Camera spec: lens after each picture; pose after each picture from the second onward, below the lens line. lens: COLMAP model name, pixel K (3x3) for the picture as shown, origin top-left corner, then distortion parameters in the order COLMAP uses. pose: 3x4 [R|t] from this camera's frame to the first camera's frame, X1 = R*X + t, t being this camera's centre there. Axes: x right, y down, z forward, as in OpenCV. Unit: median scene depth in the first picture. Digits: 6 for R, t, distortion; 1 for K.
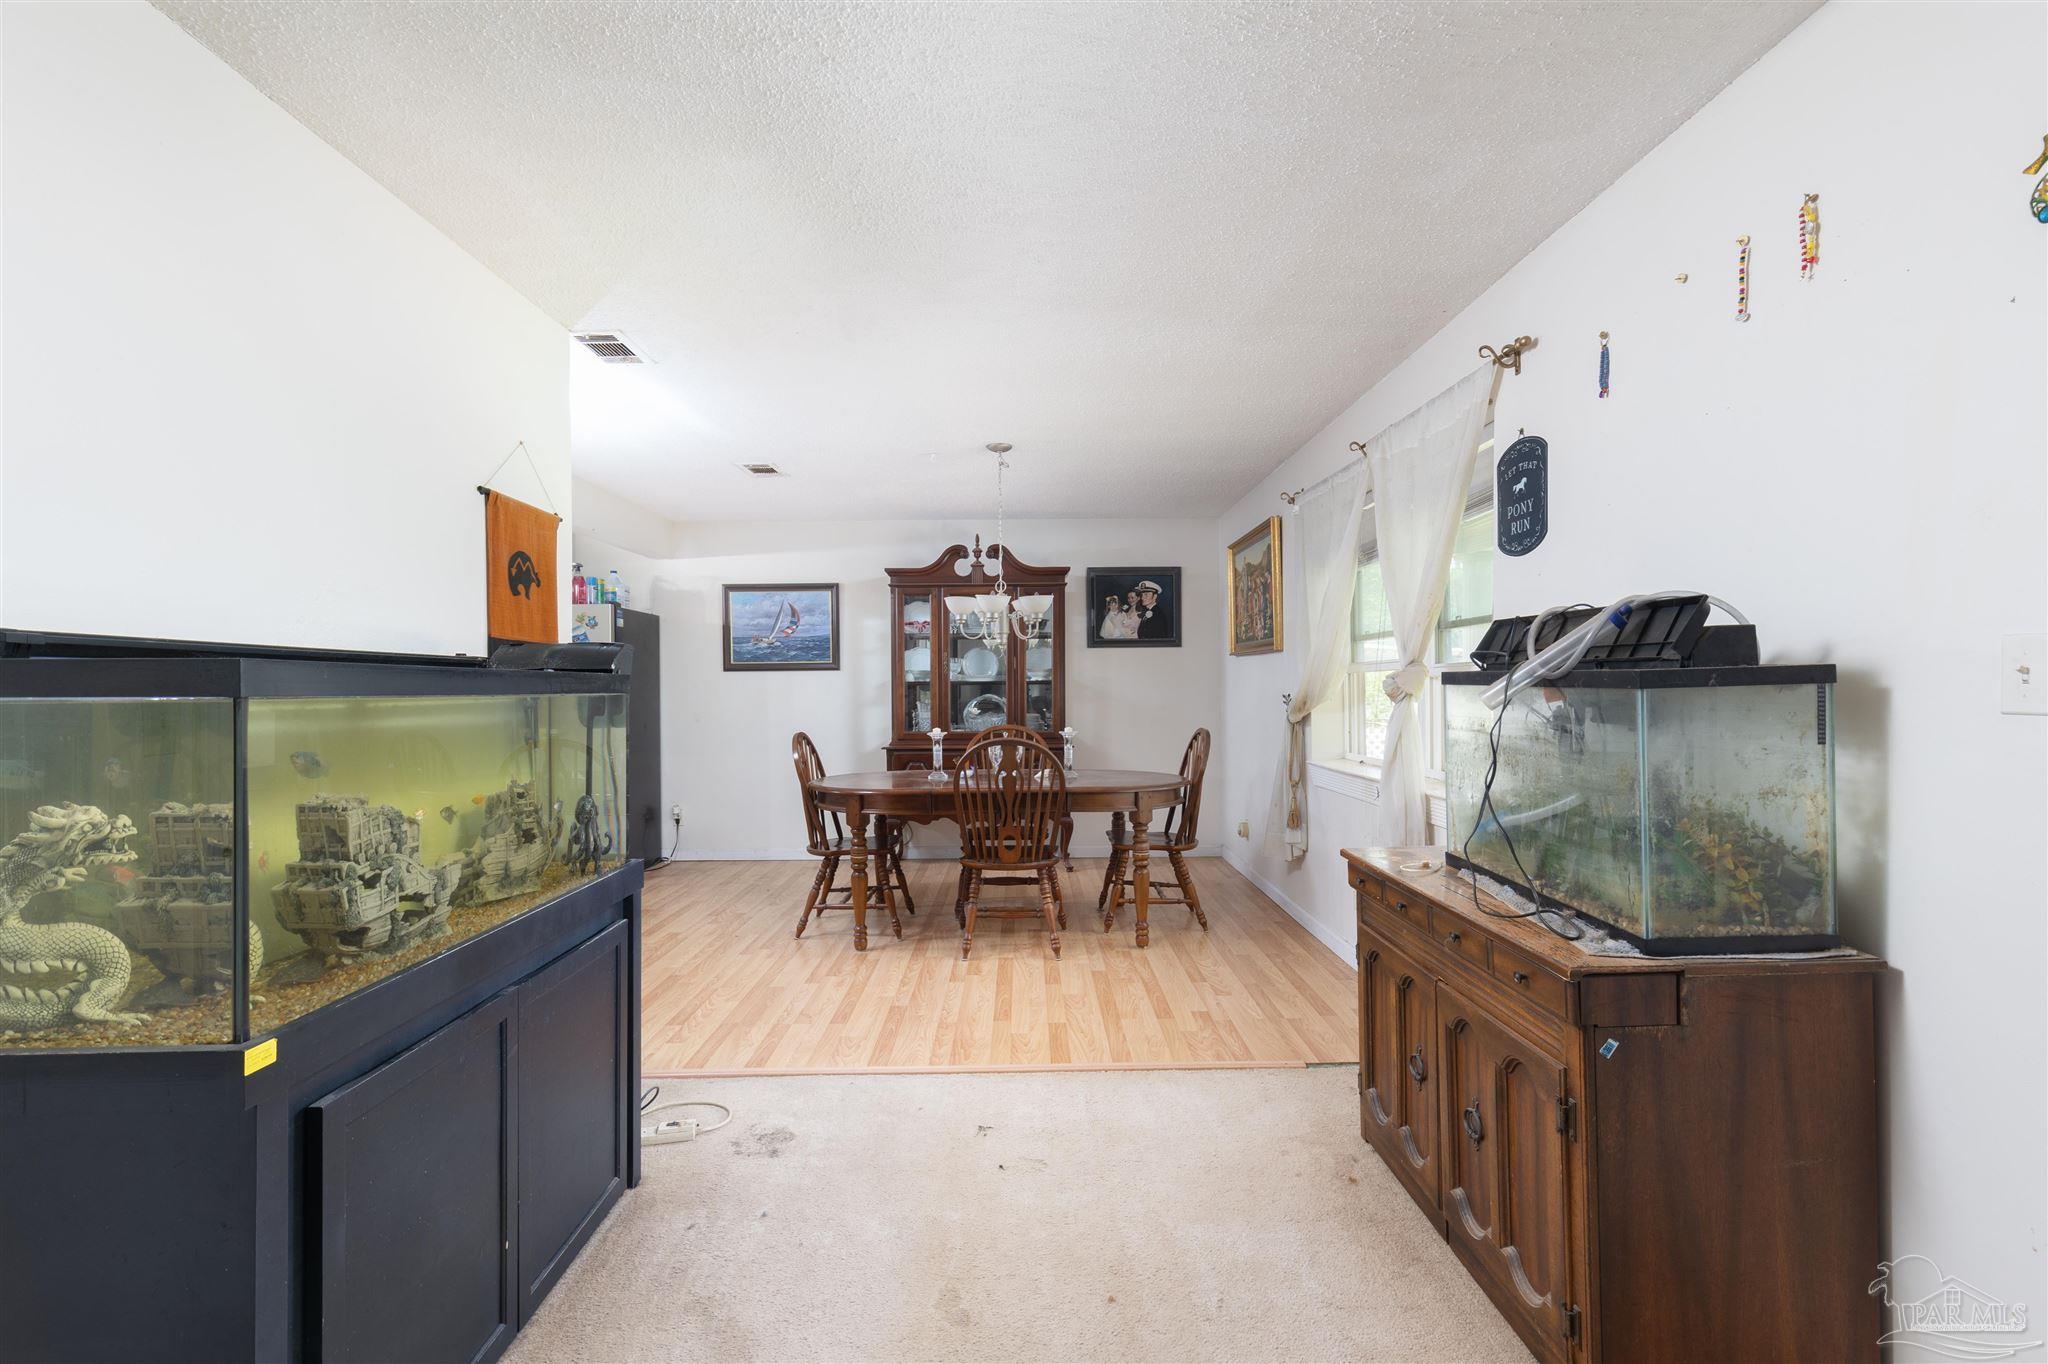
lens RADIAL K [[922.9, 0, 1024.9], [0, 922.9, 691.0], [0, 0, 1]] dist [0.005880, 0.000239]
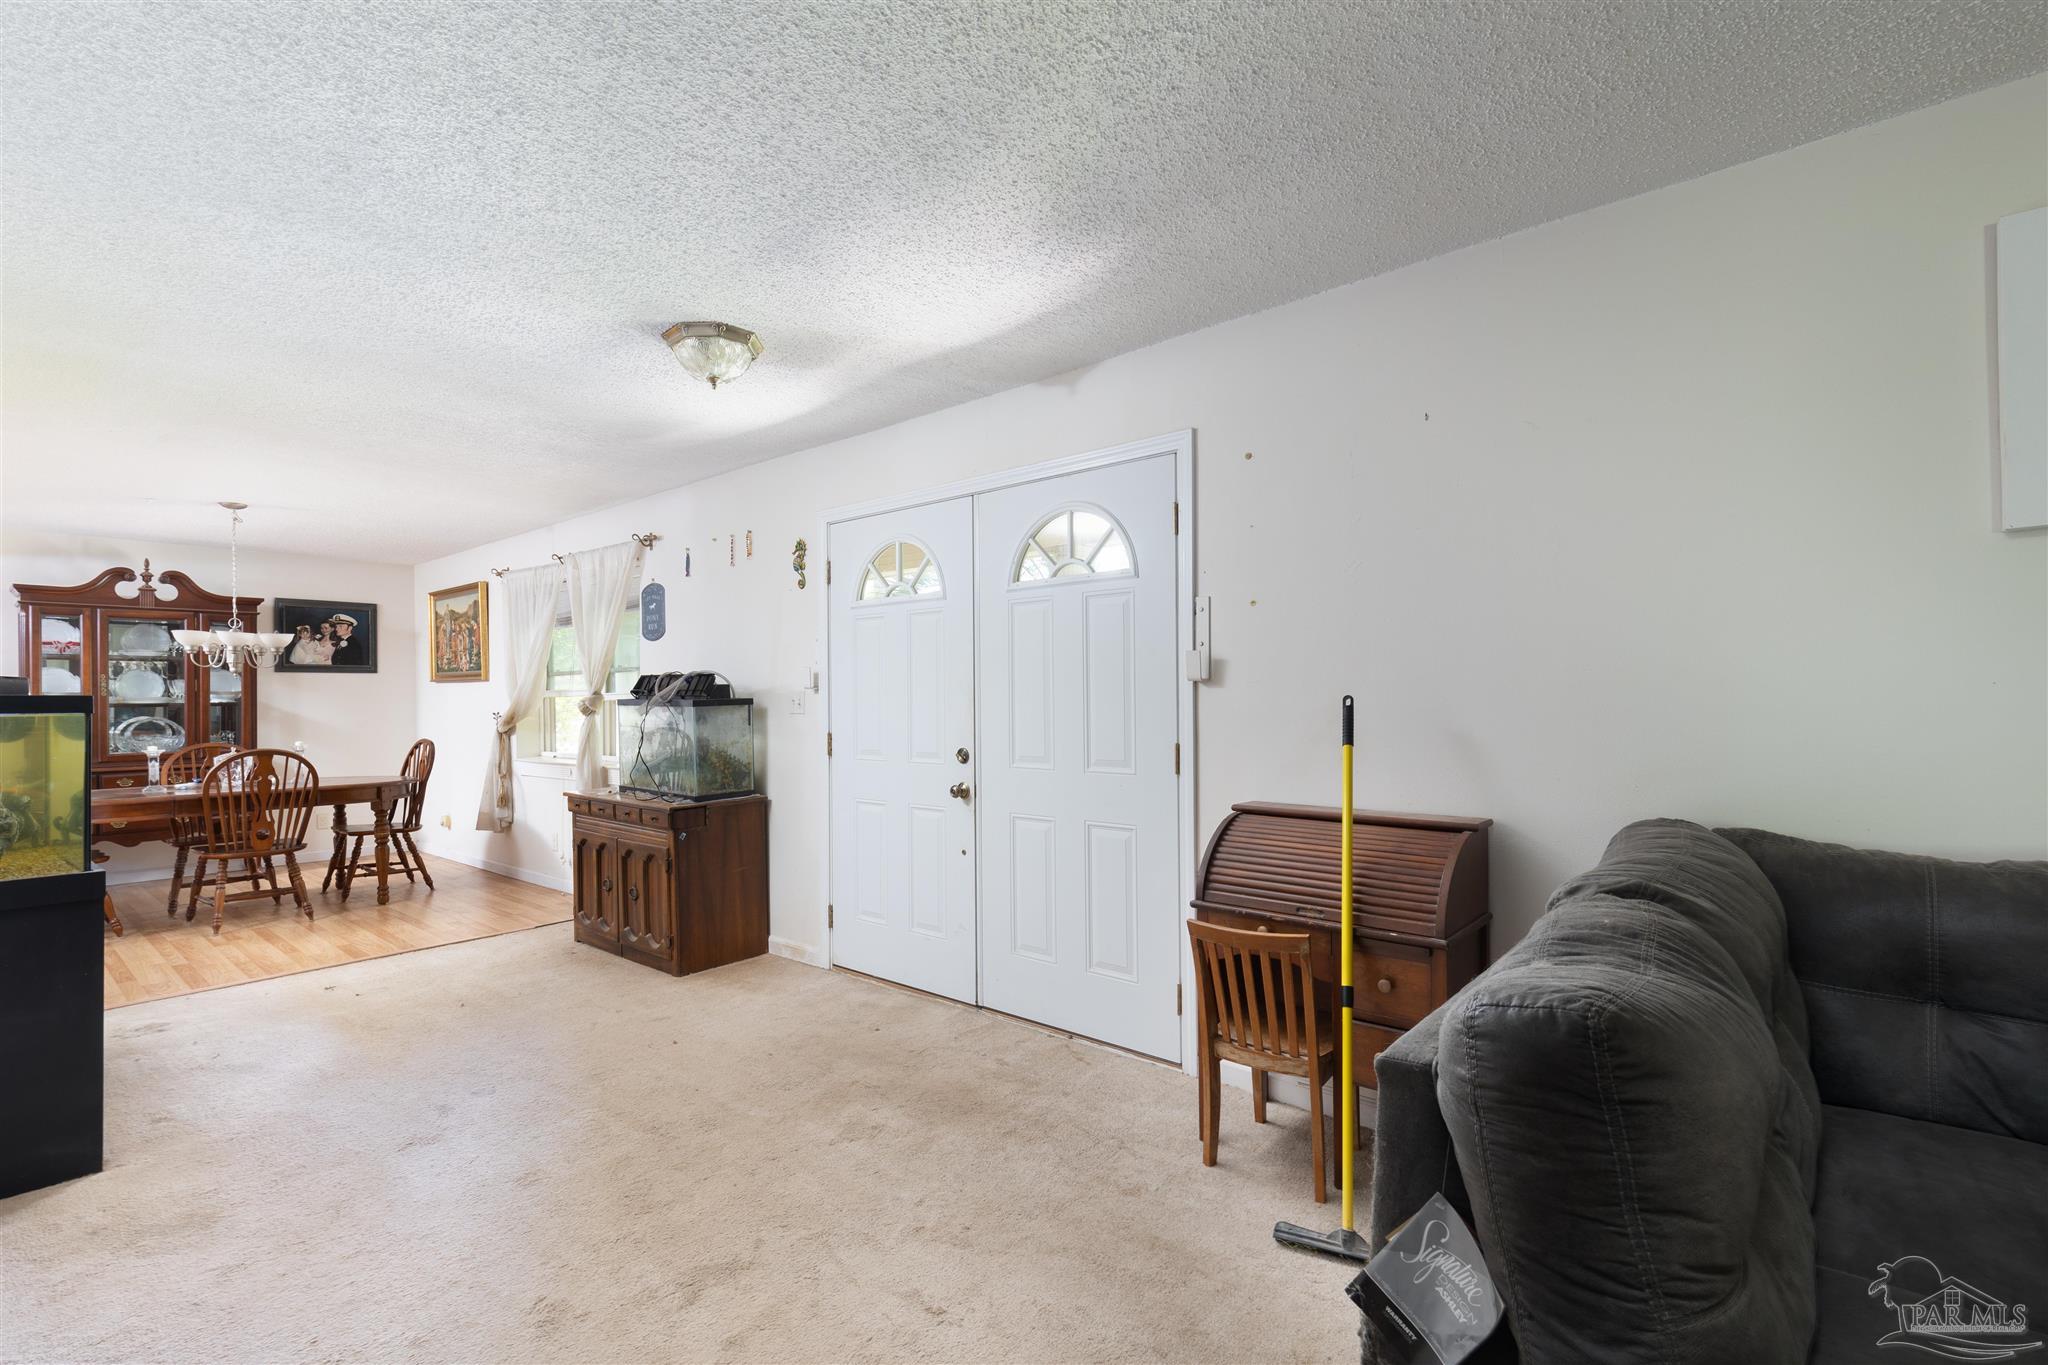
lens RADIAL K [[922.9, 0, 1023.6], [0, 922.9, 697.7], [0, 0, 1]] dist [0.005880, 0.000239]
pose [[0.646850, 0.002163, 0.762615, -0.416033], [0.008476, 0.999914, -0.010025, 0.003376], [-0.762571, 0.012948, 0.646775, -0.799538]]
